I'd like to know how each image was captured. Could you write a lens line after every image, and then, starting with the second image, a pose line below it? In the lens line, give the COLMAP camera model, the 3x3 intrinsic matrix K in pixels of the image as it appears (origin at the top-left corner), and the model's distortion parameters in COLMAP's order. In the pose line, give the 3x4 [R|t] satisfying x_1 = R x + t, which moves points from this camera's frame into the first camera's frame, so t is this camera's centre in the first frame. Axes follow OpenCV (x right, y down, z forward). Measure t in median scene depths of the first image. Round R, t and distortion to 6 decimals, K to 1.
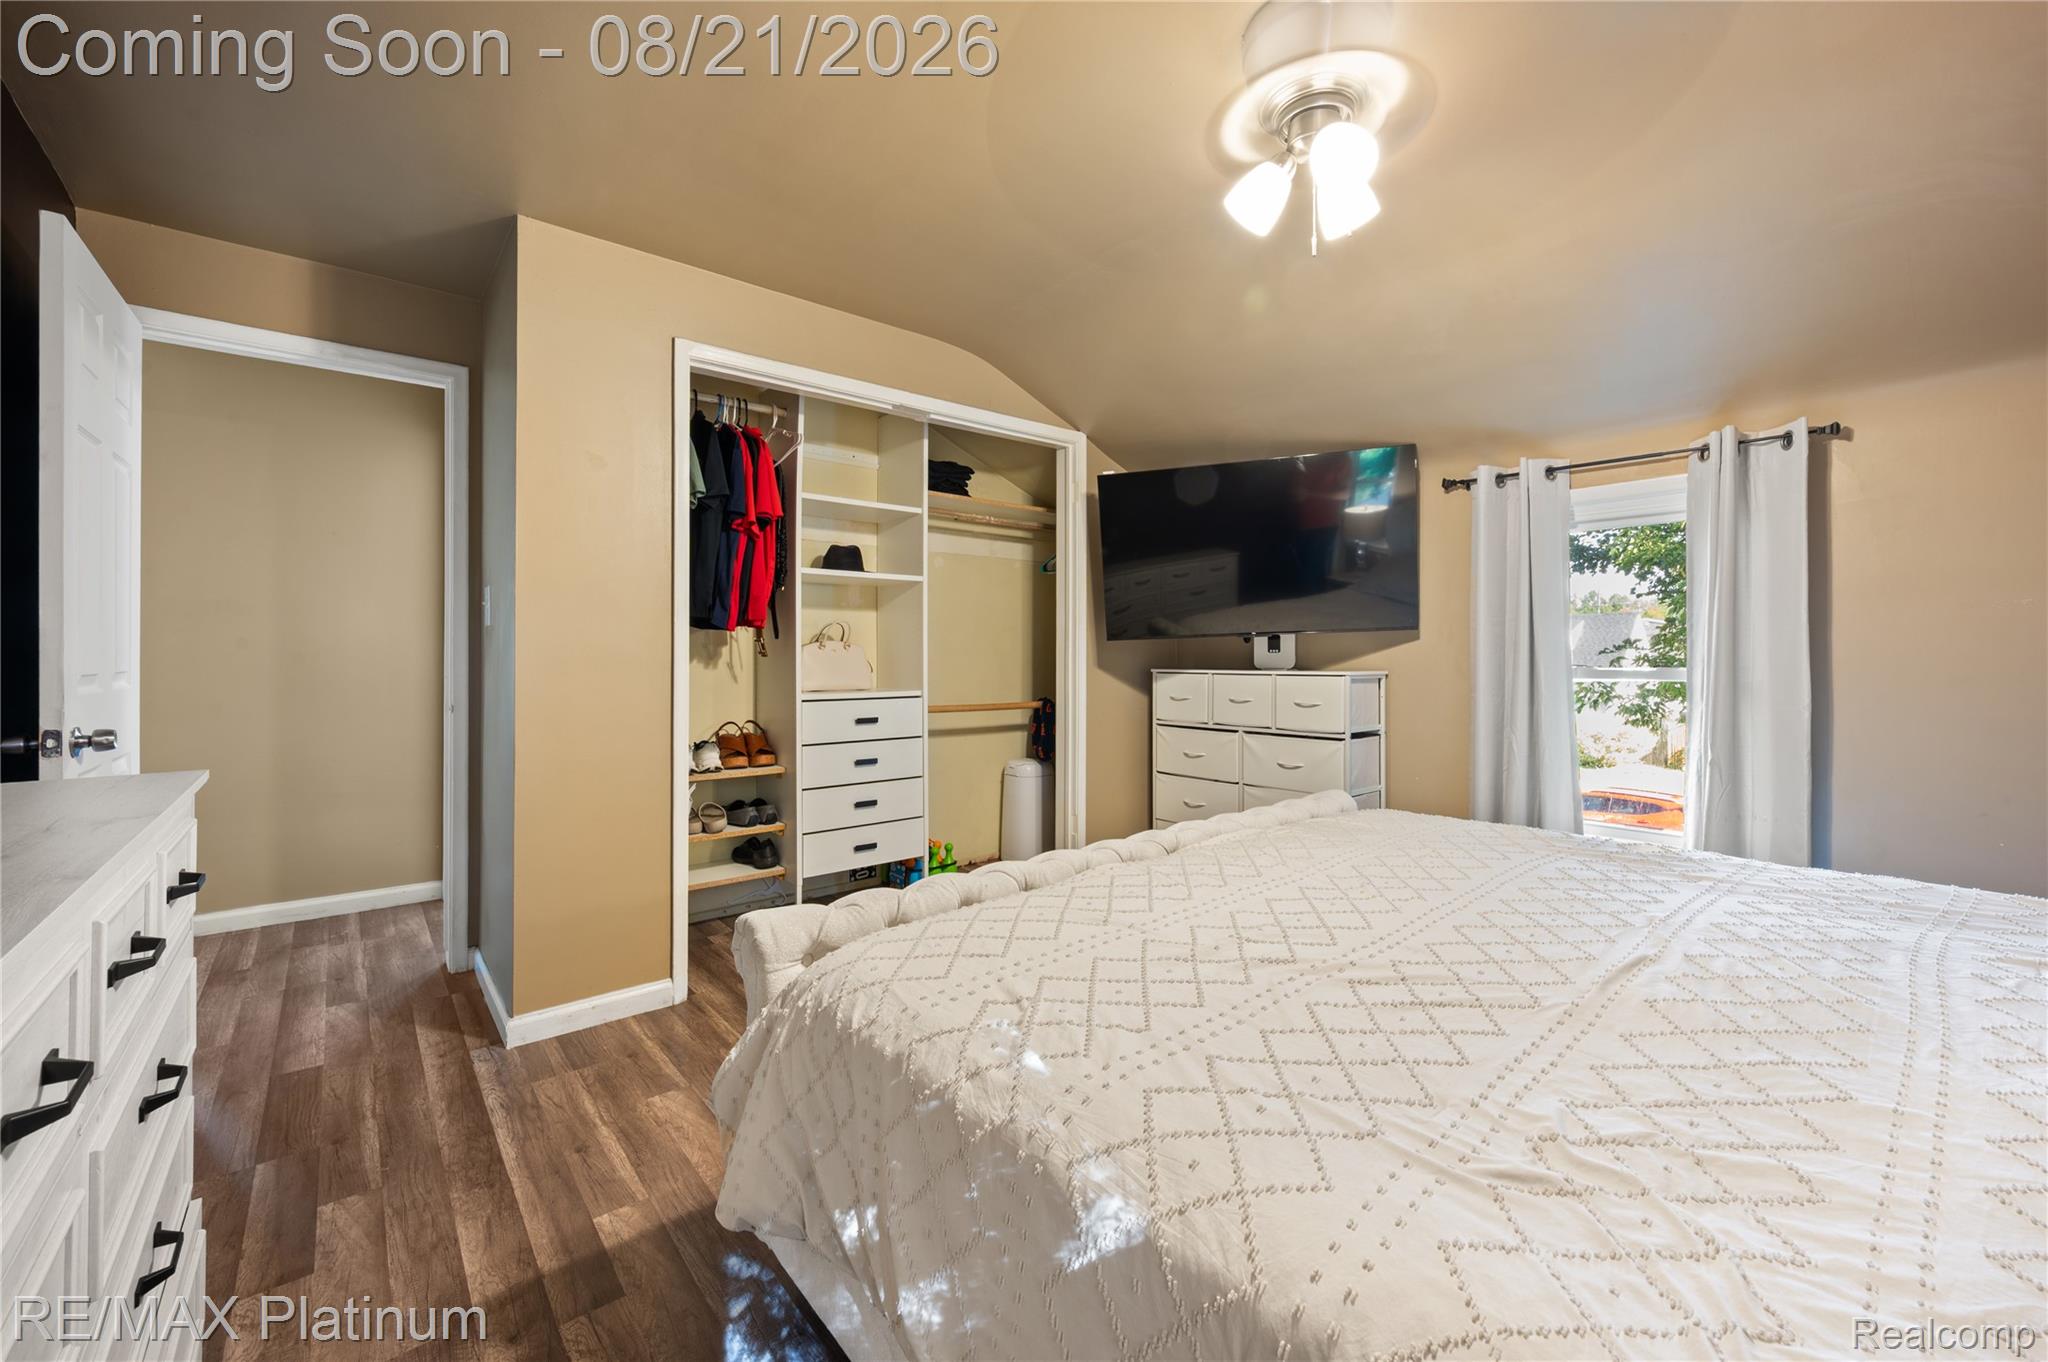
lens RADIAL K [[808.3, 0, 1026.5], [0, 808.3, 670.8], [0, 0, 1]] dist [-0.001602, -0.000454]
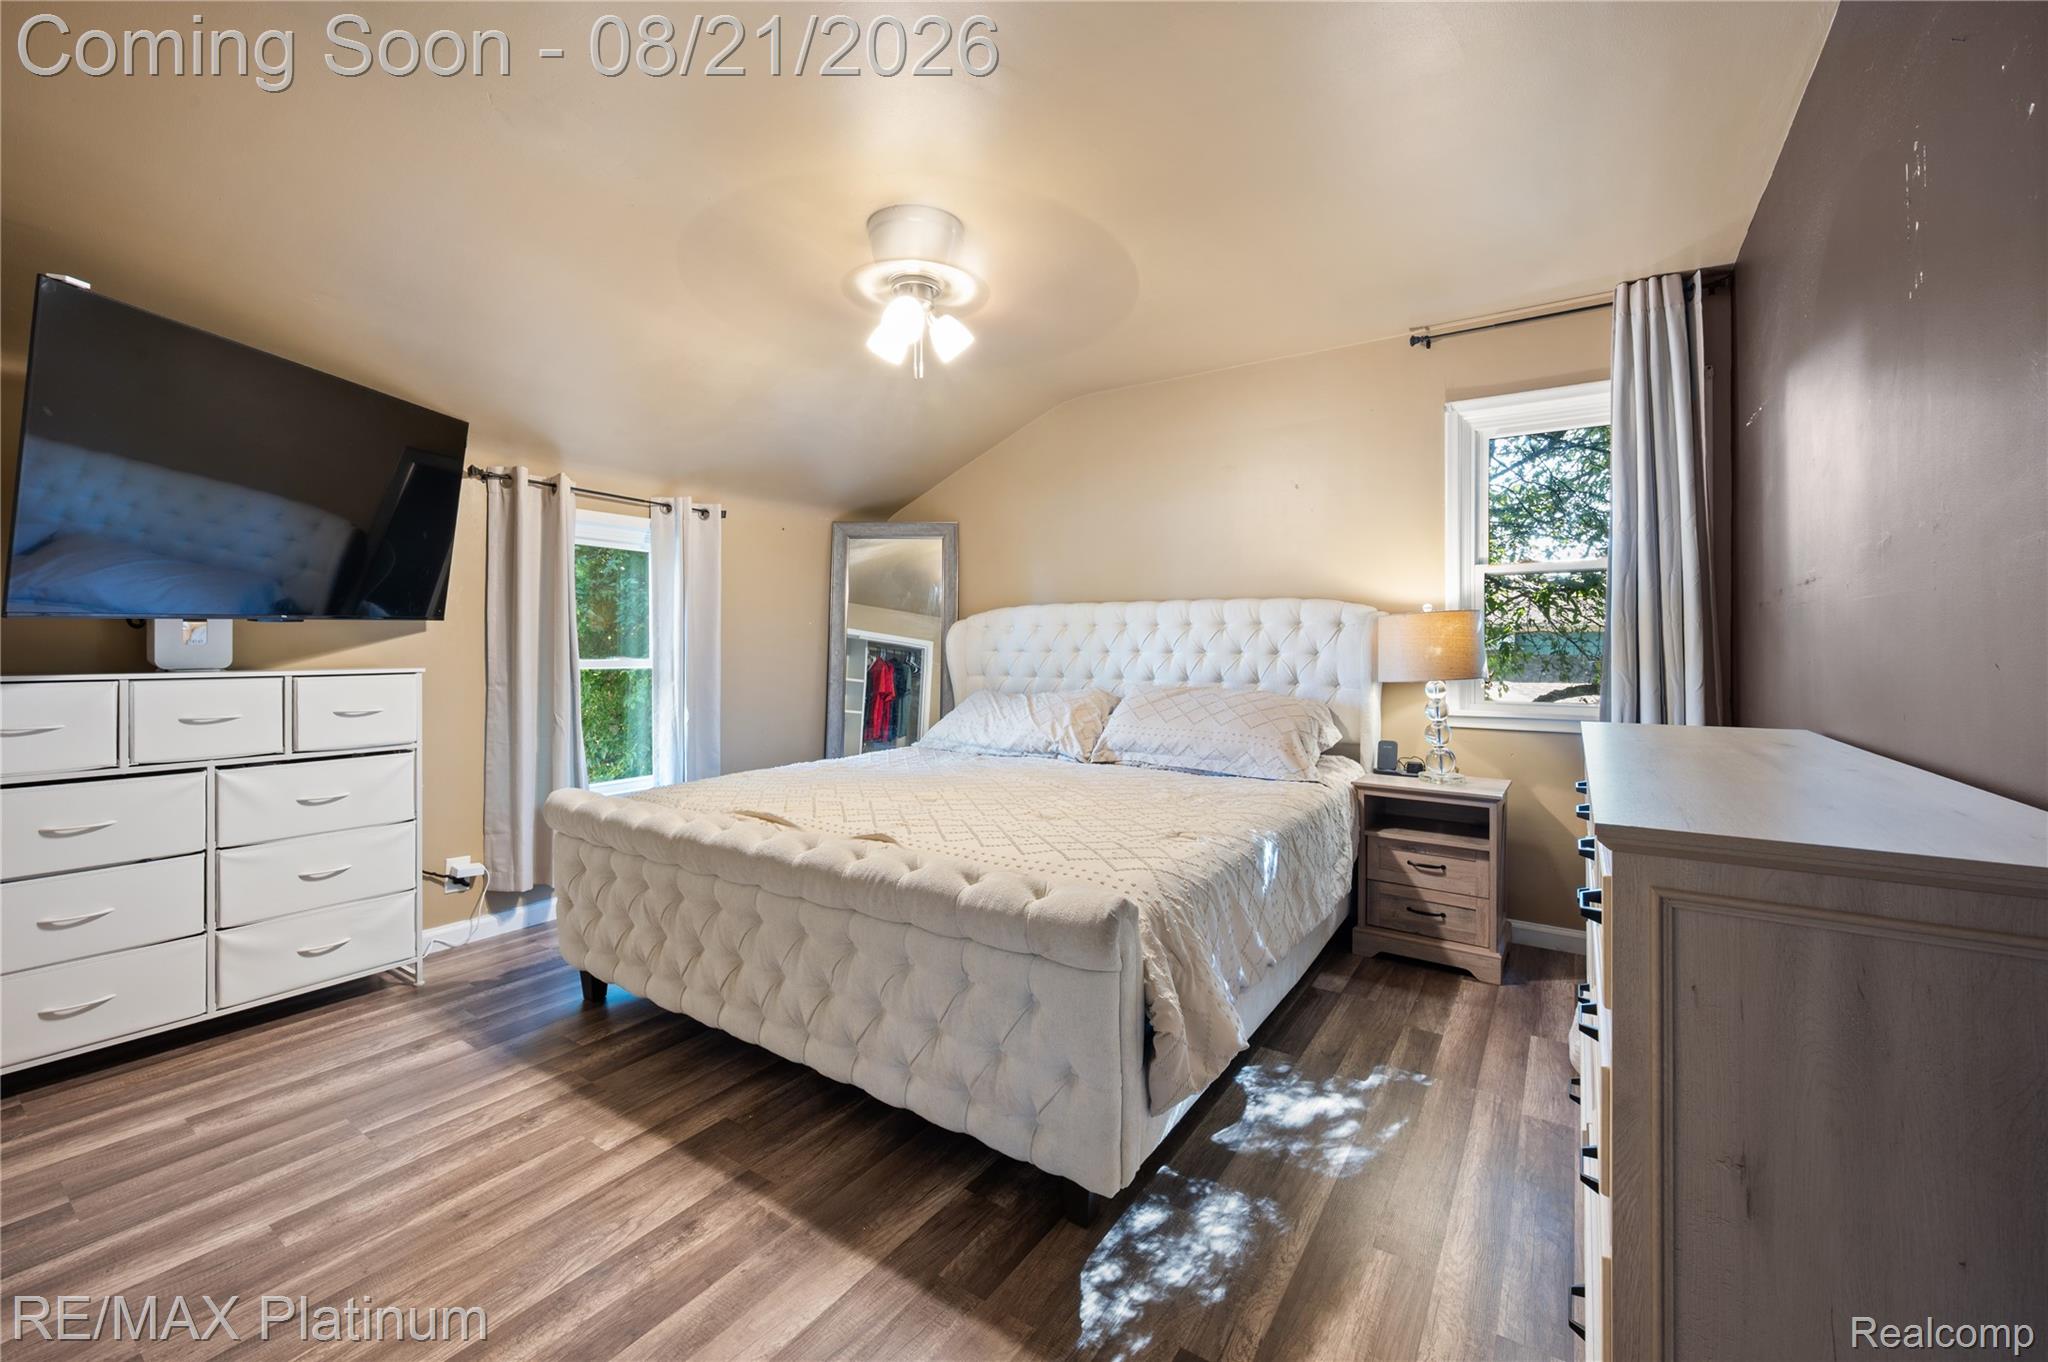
lens RADIAL K [[808.3, 0, 1026.5], [0, 808.3, 670.8], [0, 0, 1]] dist [-0.001602, -0.000454]
pose [[-0.266701, -0.023439, 0.963494, -0.512457], [0.028078, 0.999091, 0.032077, -0.004513], [-0.963370, 0.035608, -0.265800, 0.536825]]
